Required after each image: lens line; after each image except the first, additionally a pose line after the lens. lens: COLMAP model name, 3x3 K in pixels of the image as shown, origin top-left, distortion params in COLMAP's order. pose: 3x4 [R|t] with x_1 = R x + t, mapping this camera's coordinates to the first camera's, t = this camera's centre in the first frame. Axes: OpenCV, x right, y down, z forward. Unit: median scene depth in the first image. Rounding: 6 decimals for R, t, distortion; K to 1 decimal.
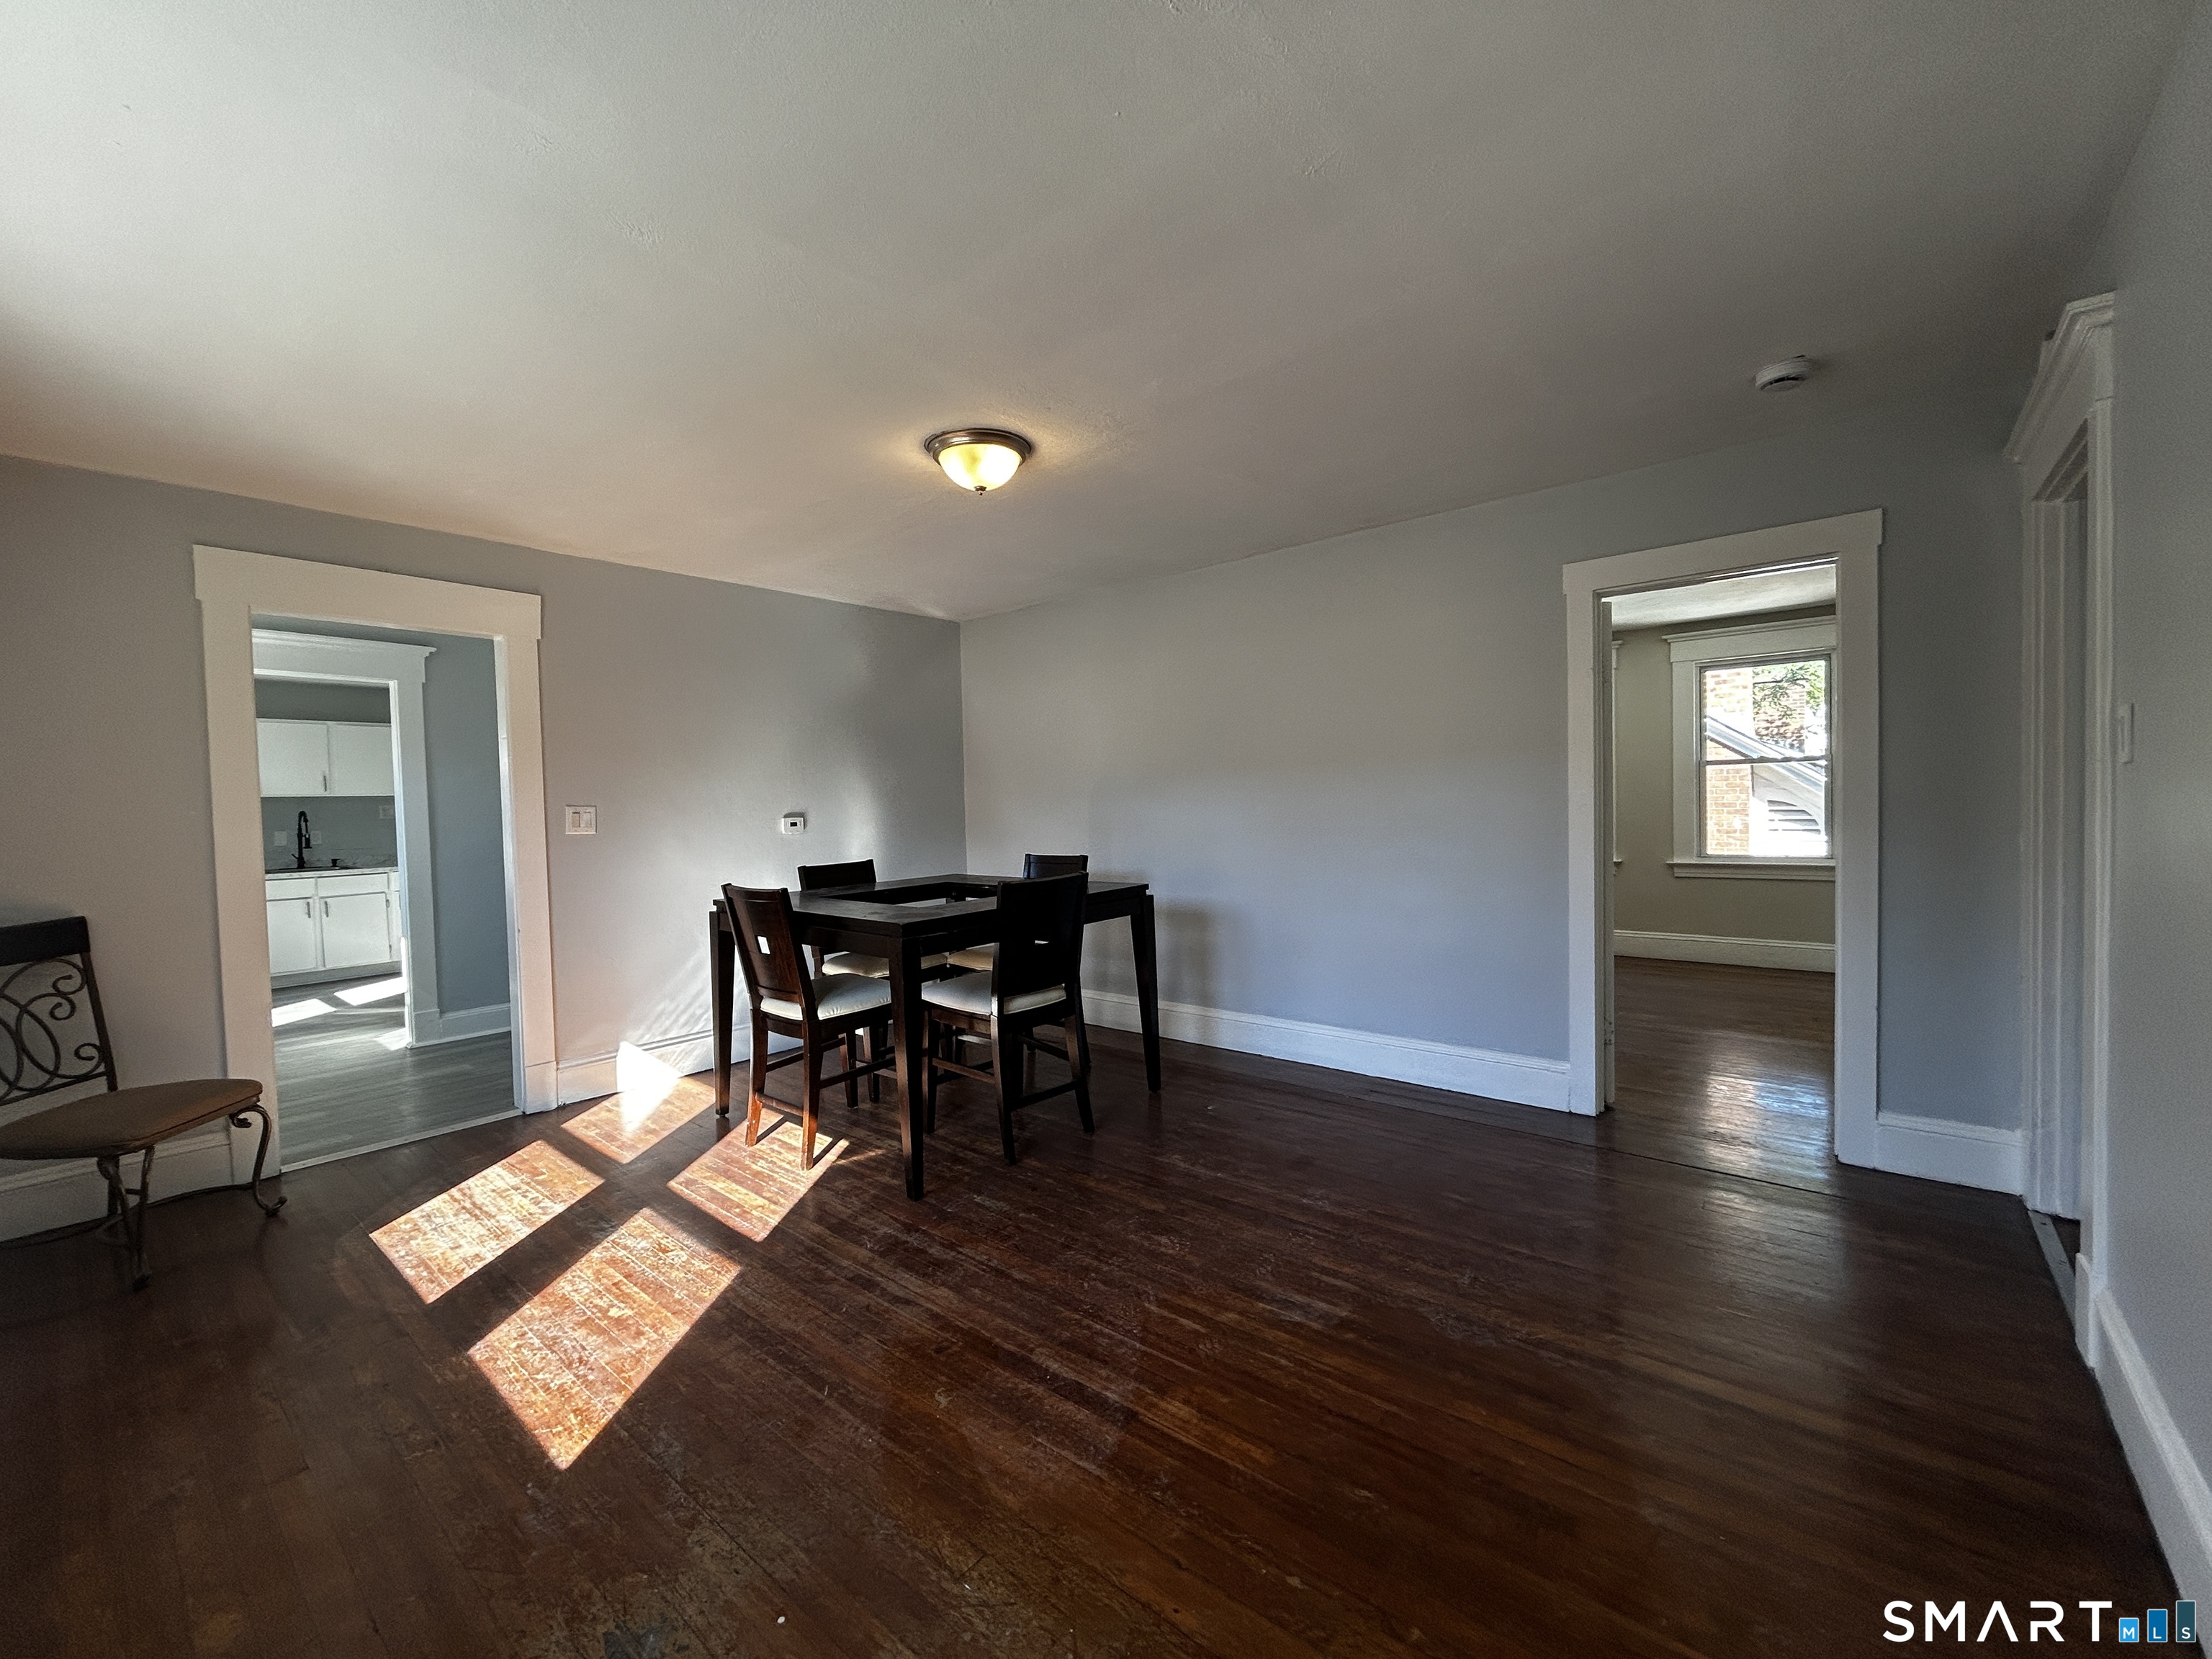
lens RADIAL K [[889.0, 0, 1105.3], [0, 889.0, 828.0], [0, 0, 1]] dist [-0.002483, 0.000597]
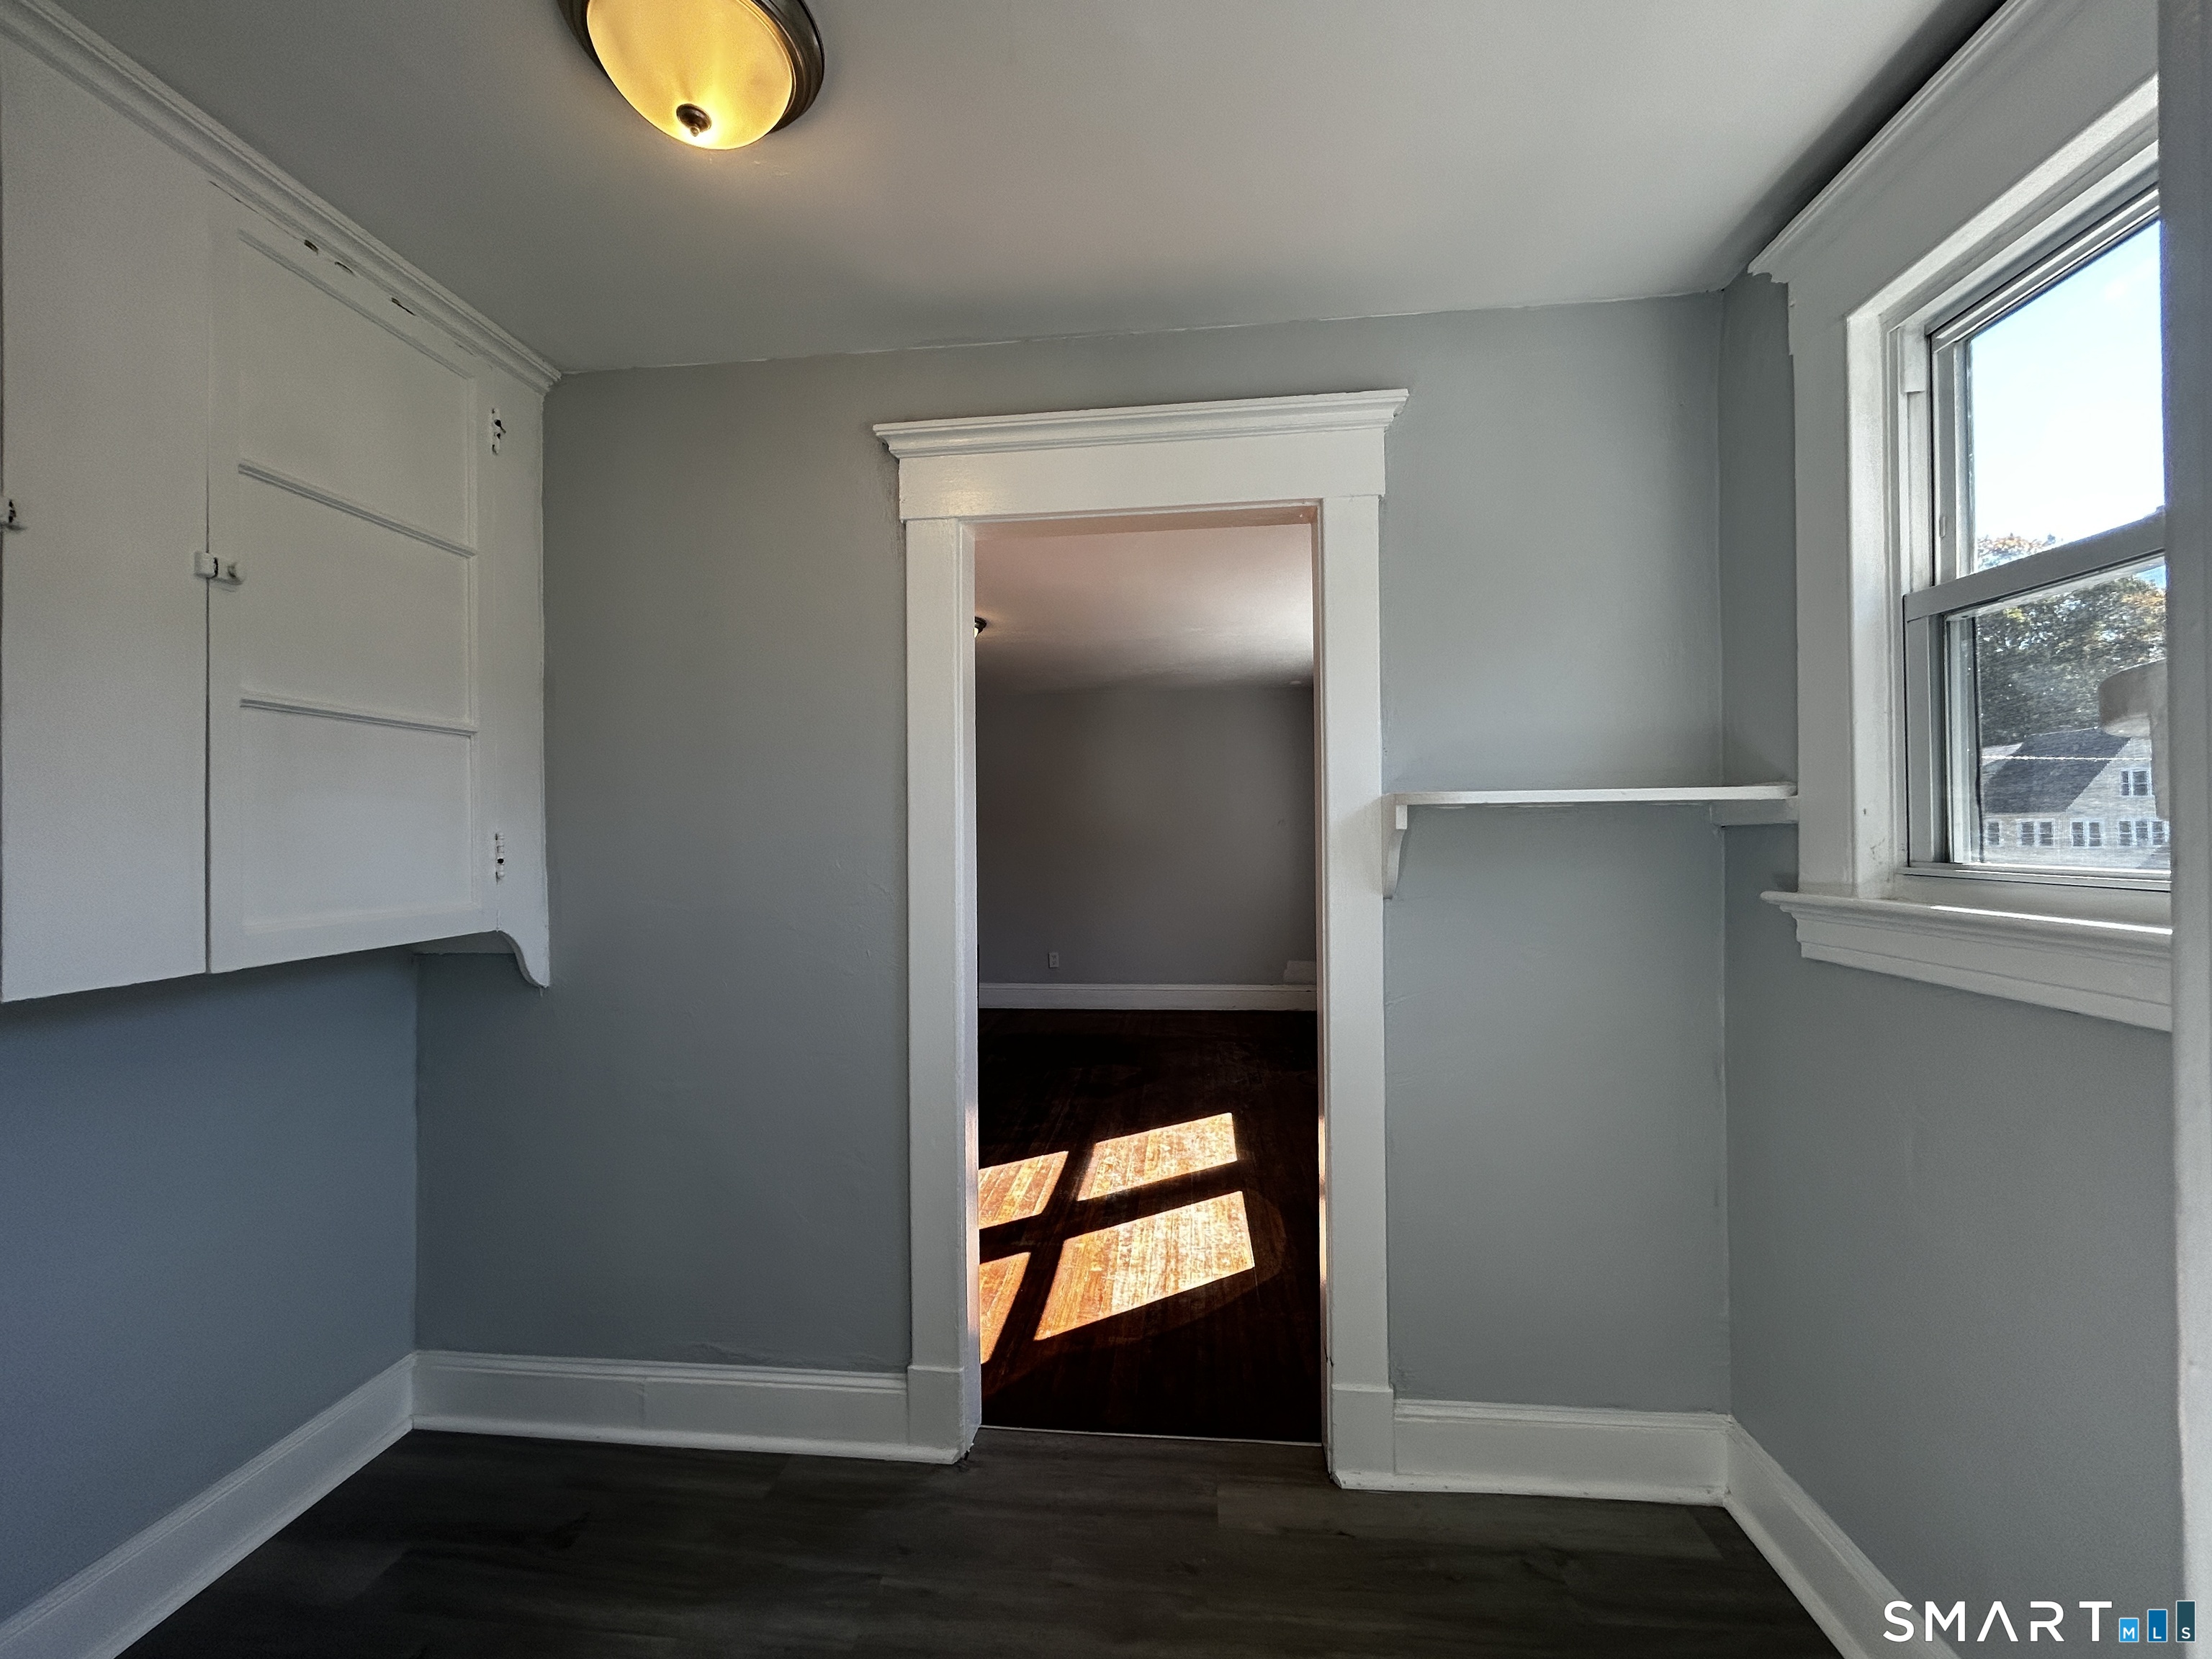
lens RADIAL K [[883.8, 0, 1106.0], [0, 883.8, 825.2], [0, 0, 1]] dist [-0.000294, 0.000309]
pose [[-0.557677, 0.035152, 0.829313, -1.709342], [0.051236, 0.998656, -0.007875, -0.046041], [-0.828475, 0.038099, -0.558728, 1.814181]]
